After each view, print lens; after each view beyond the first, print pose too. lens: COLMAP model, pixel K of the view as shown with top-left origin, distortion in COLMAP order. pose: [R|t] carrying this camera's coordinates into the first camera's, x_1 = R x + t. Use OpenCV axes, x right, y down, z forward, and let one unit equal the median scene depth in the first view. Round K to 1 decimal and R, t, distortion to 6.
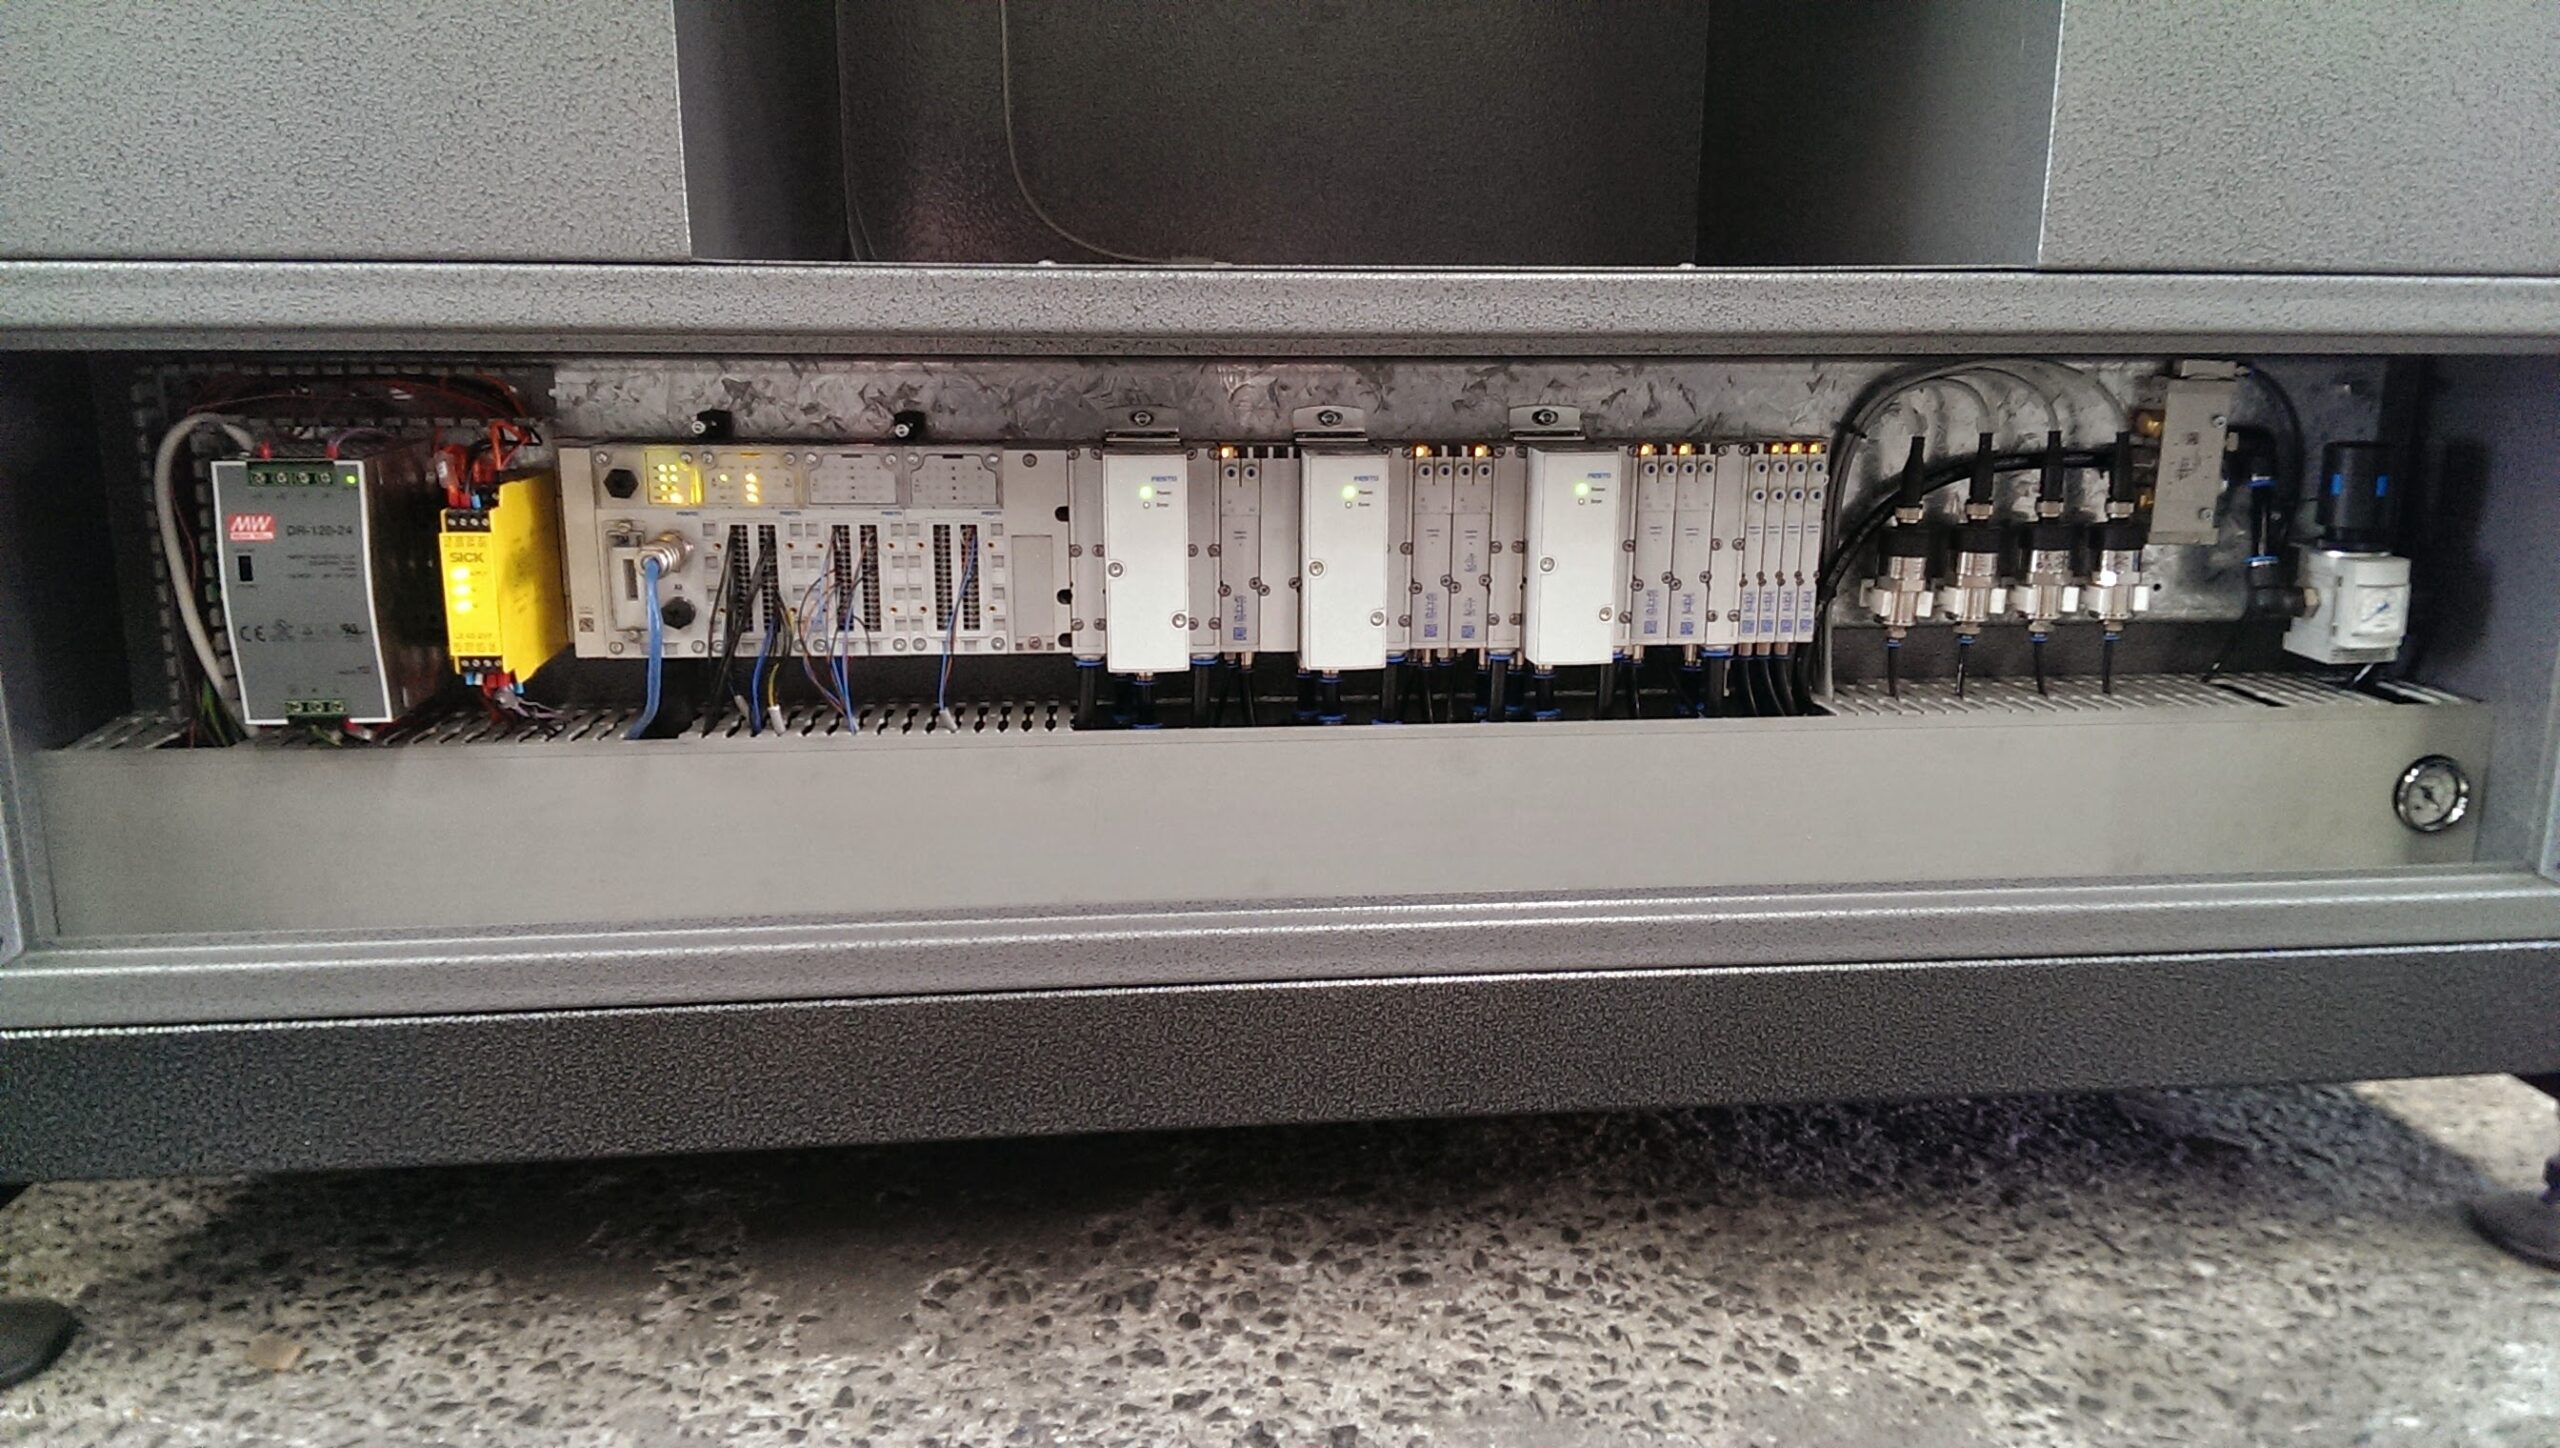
lens RADIAL K [[1826.4, 0, 1280.0], [0, 1826.4, 724.0], [0, 0, 1]] dist [0.083360, -0.124492]
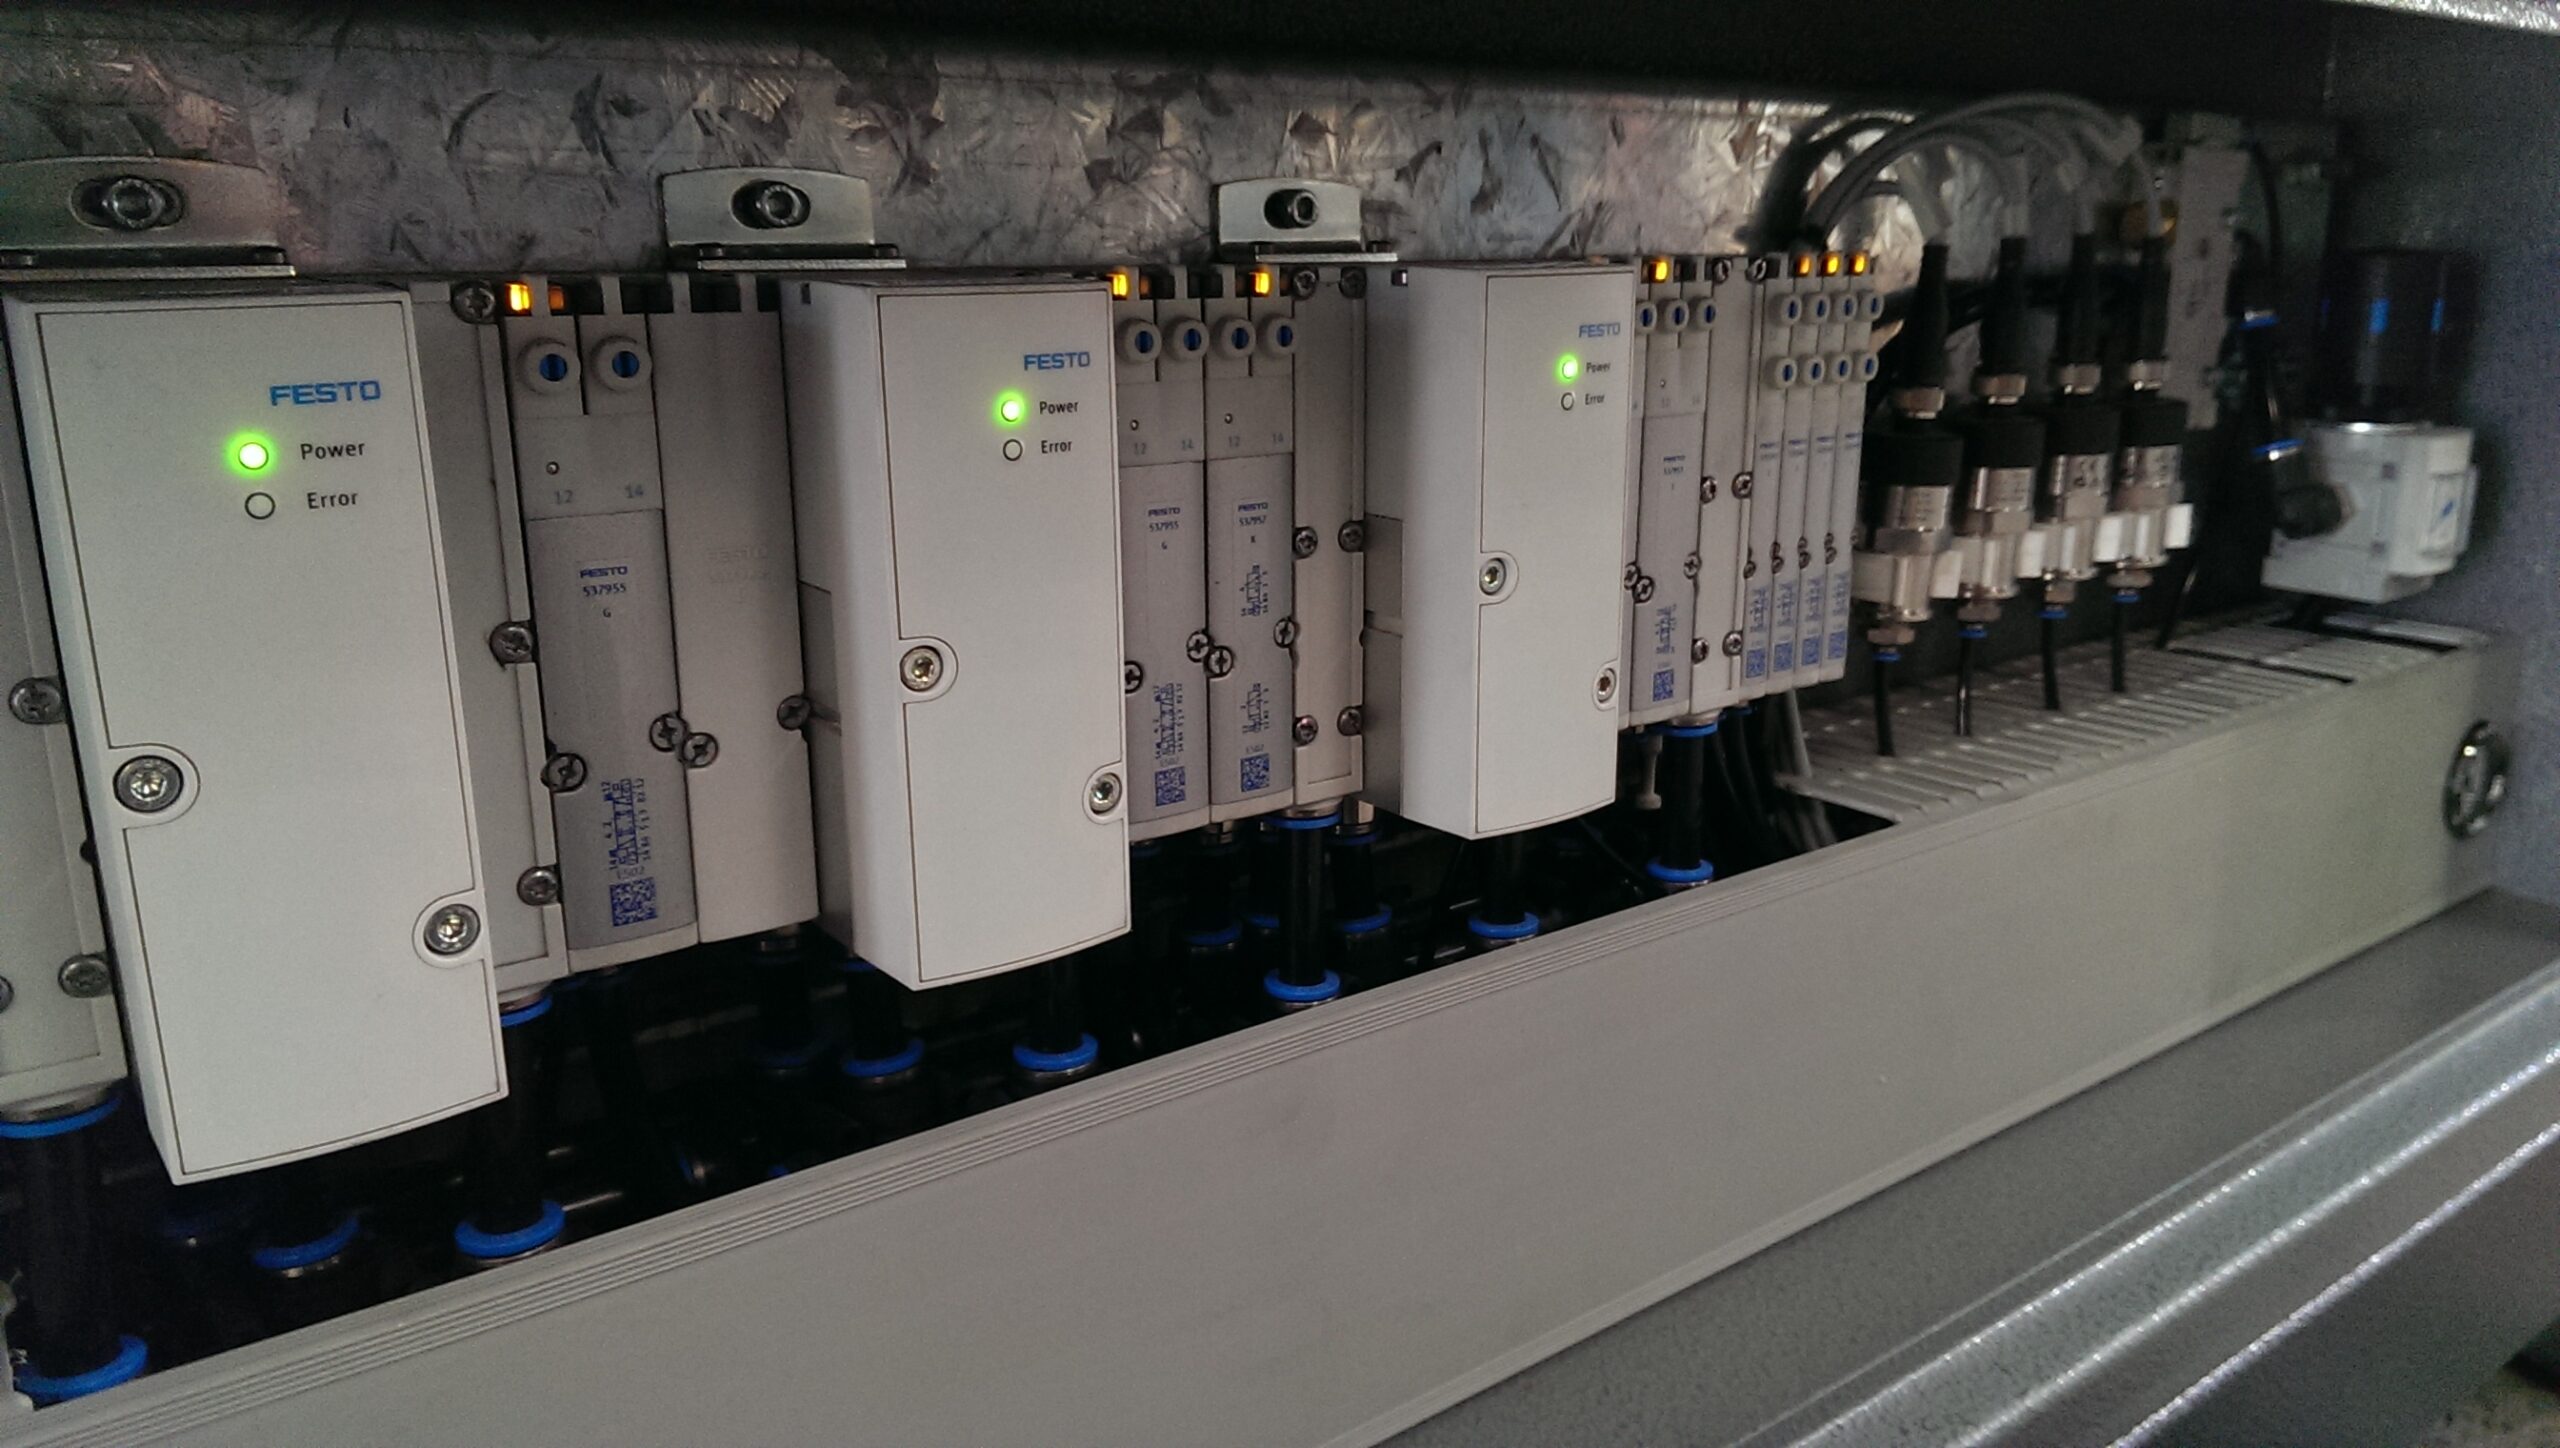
lens RADIAL K [[1826.4, 0, 1280.0], [0, 1826.4, 724.0], [0, 0, 1]] dist [0.083360, -0.124492]
pose [[0.854324, -0.143168, 0.499633, -0.077658], [0.130006, 0.989618, 0.061273, -0.081785], [-0.503218, 0.012608, 0.864067, 0.665971]]
